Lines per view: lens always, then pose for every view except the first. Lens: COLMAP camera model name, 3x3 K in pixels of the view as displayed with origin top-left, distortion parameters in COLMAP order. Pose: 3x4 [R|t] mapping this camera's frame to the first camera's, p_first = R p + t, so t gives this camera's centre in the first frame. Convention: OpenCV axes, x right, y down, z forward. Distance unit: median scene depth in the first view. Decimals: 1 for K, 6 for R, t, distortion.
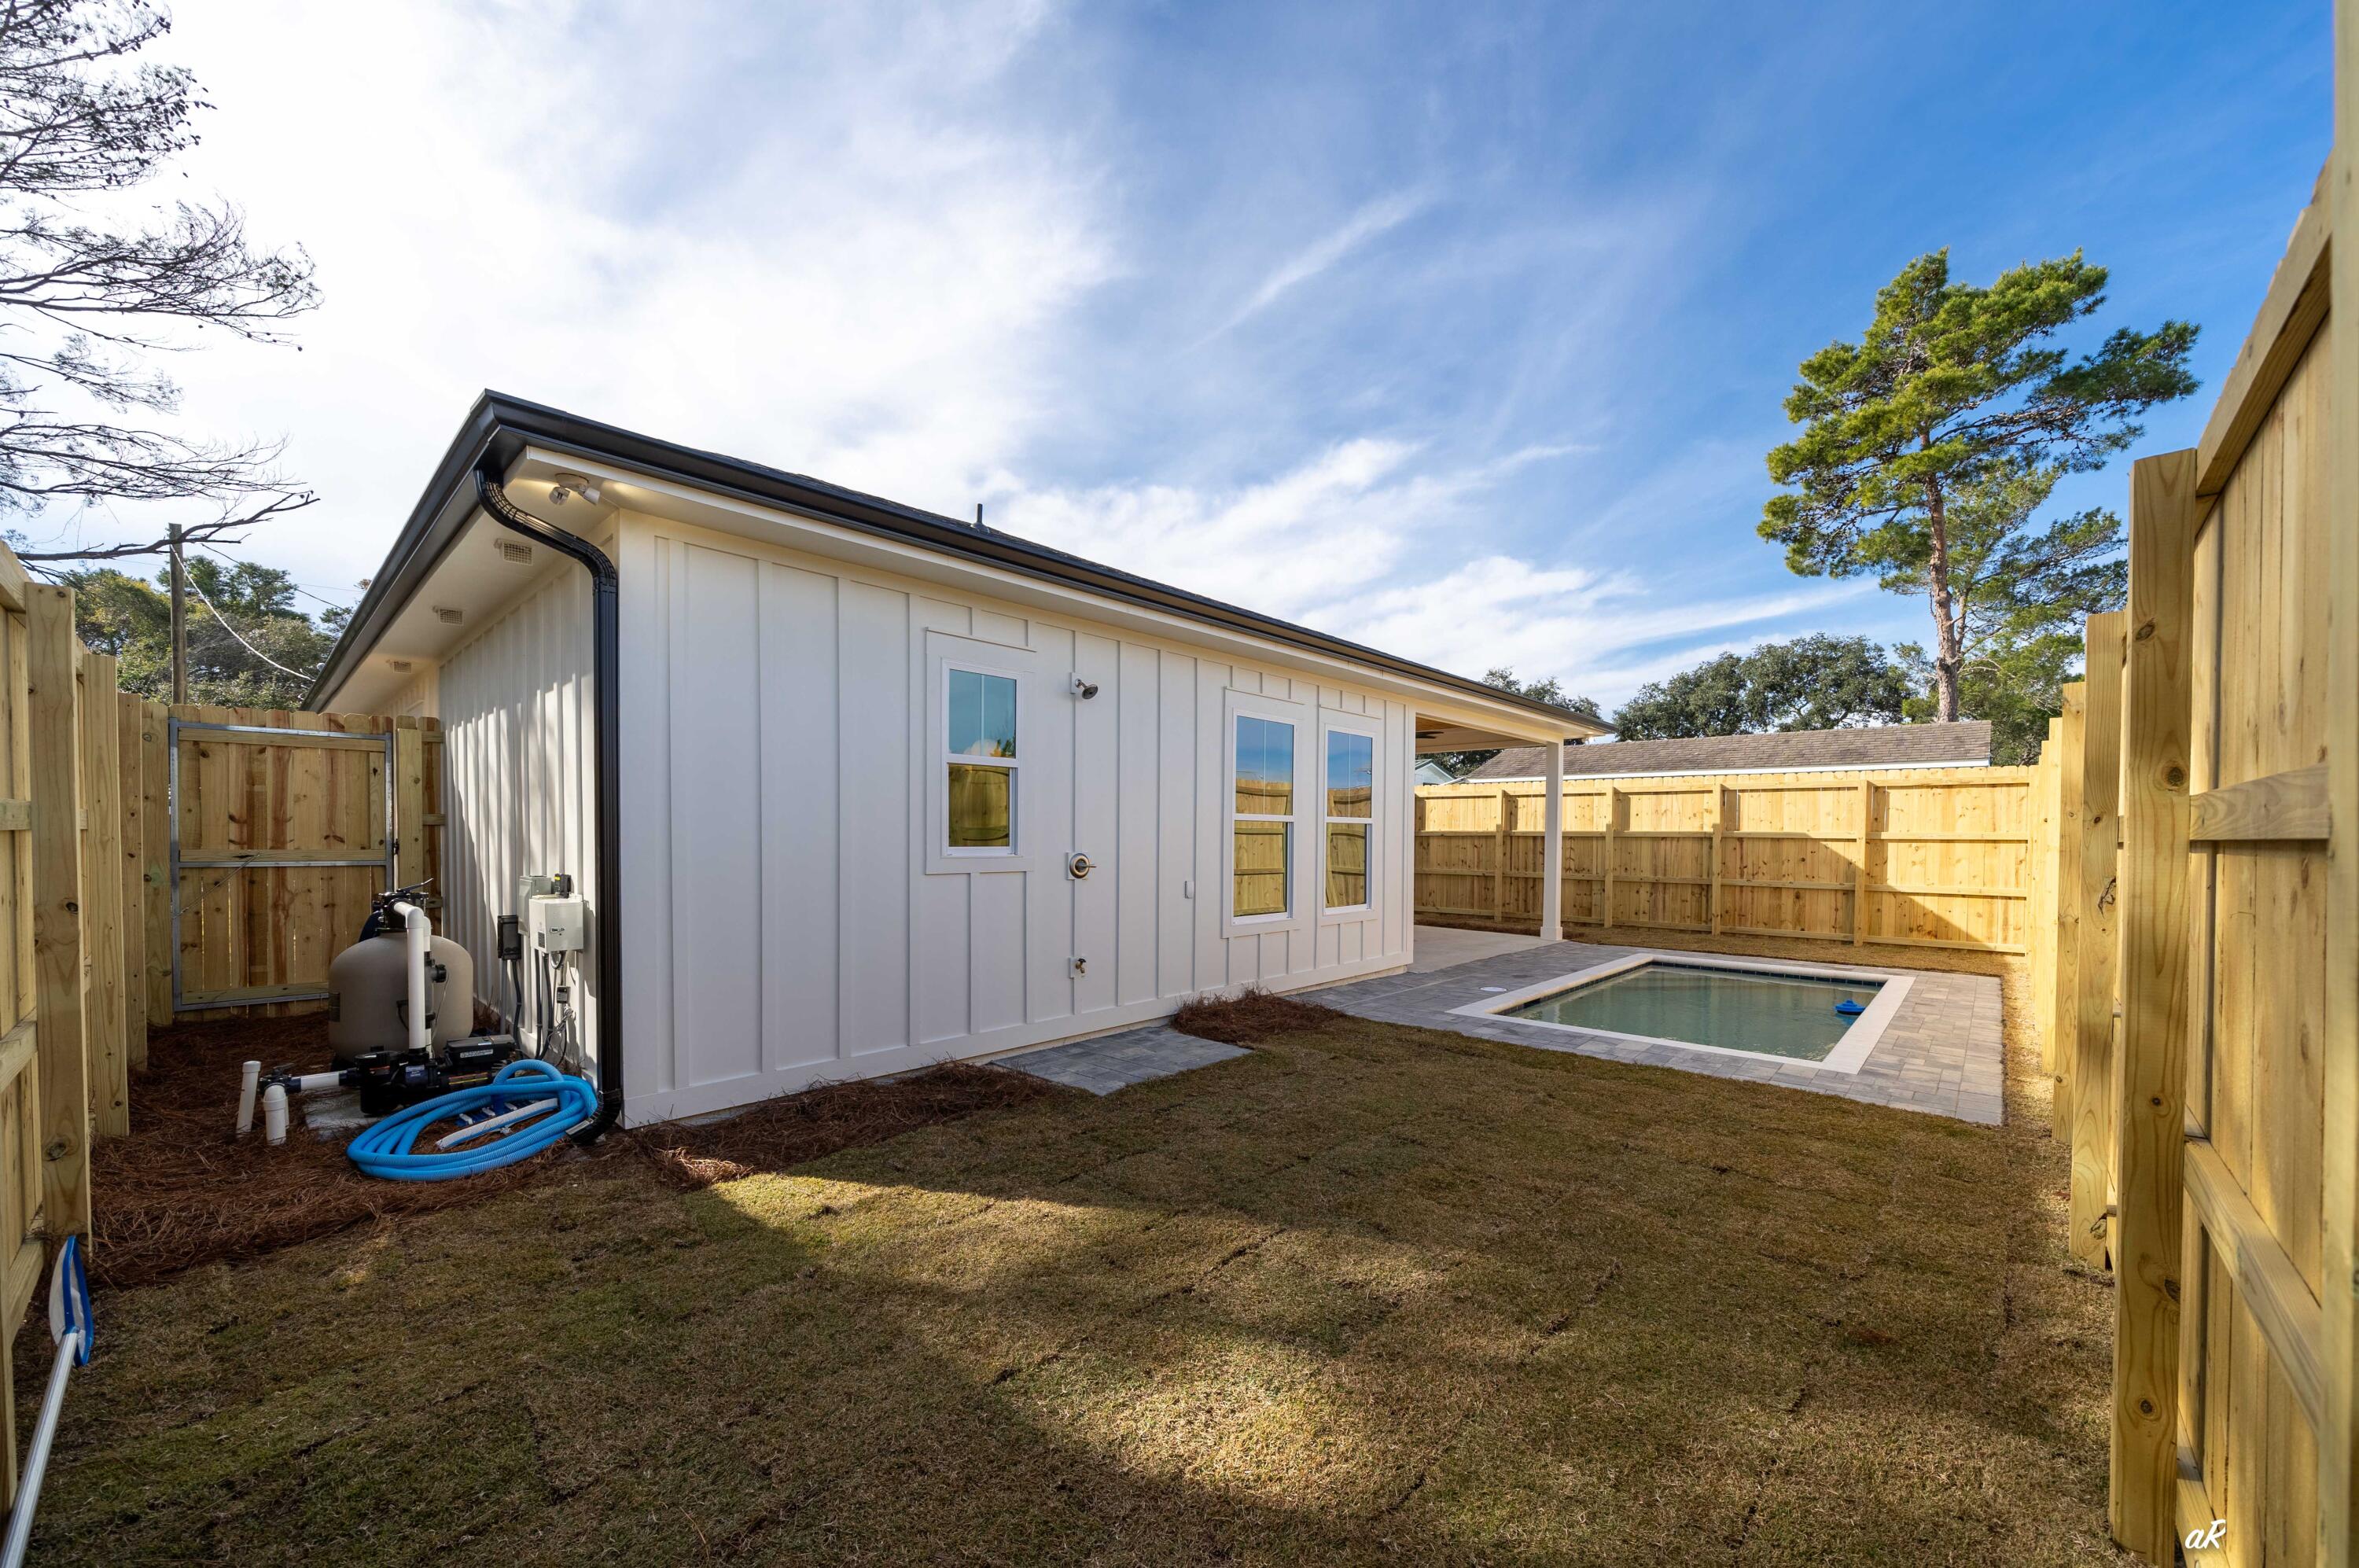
lens RADIAL K [[879.2, 0, 1233.0], [0, 879.2, 850.6], [0, 0, 1]] dist [0.000238, 0.000033]
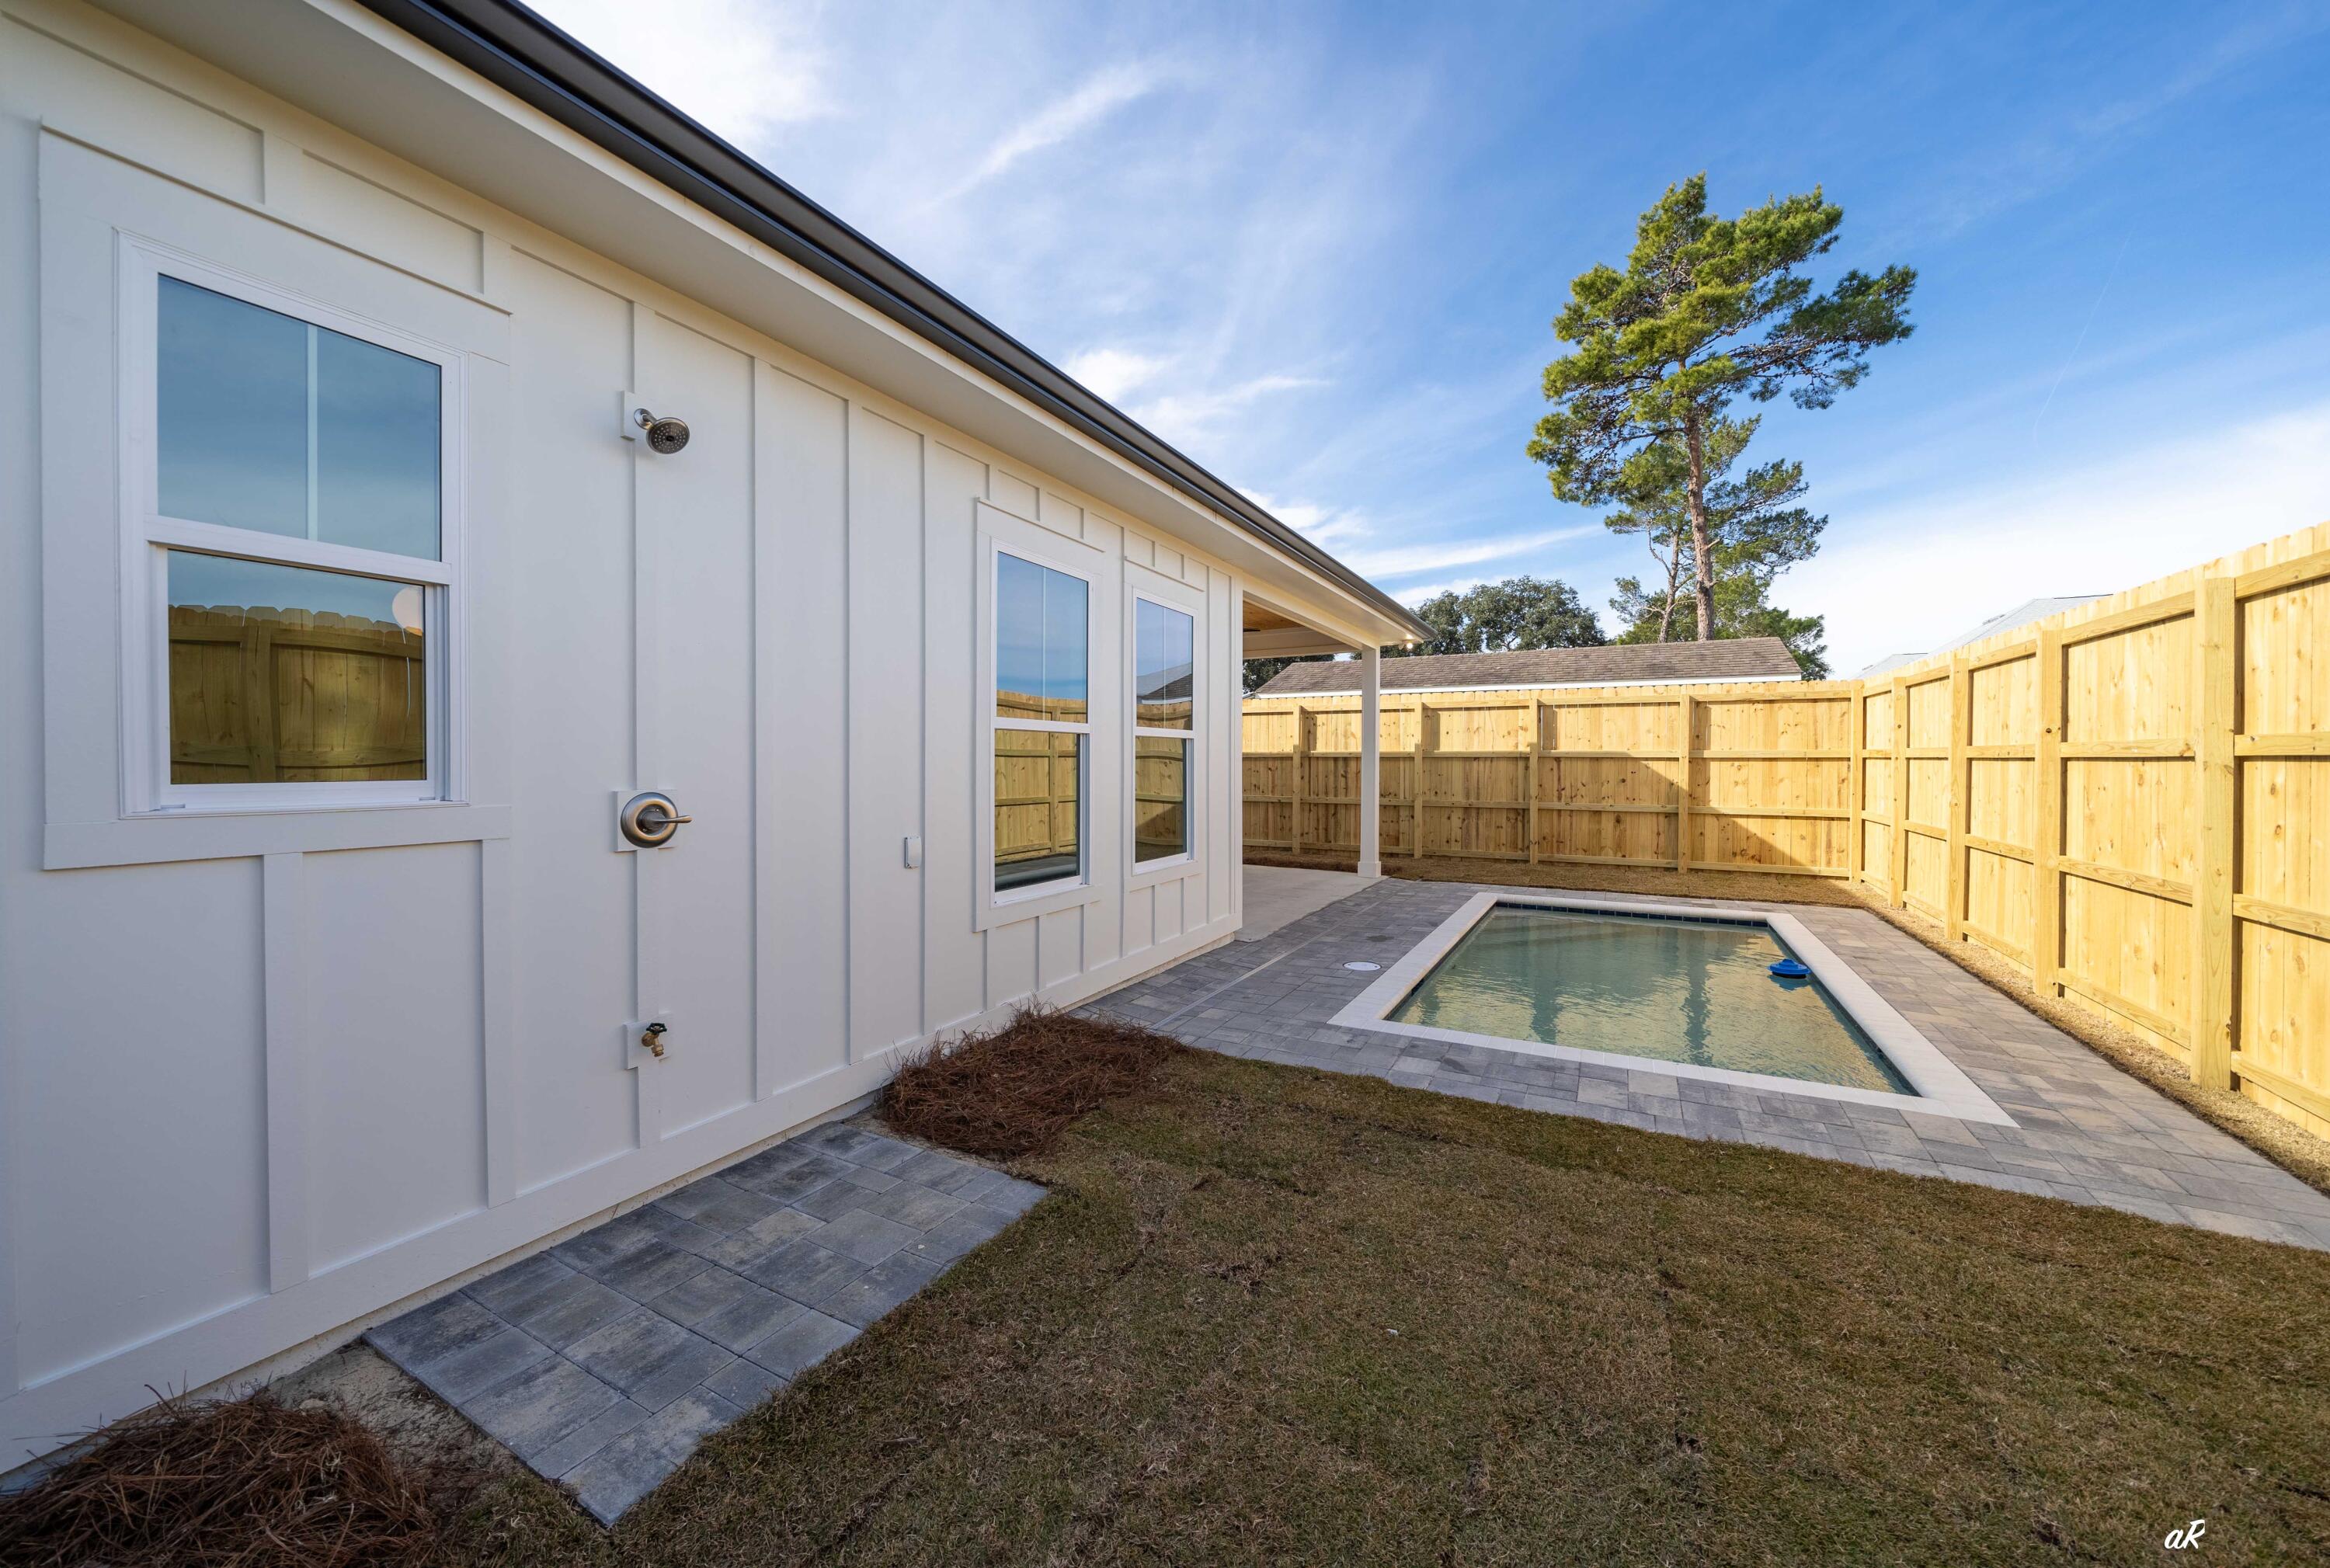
lens RADIAL K [[842.4, 0, 1194.3], [0, 842.4, 771.2], [0, 0, 1]] dist [0.010171, 0.000005]
pose [[0.970755, -0.009518, 0.239883, -0.002475], [0.010433, 0.999942, -0.002545, -0.001995], [-0.239845, 0.004973, 0.970799, 0.244914]]
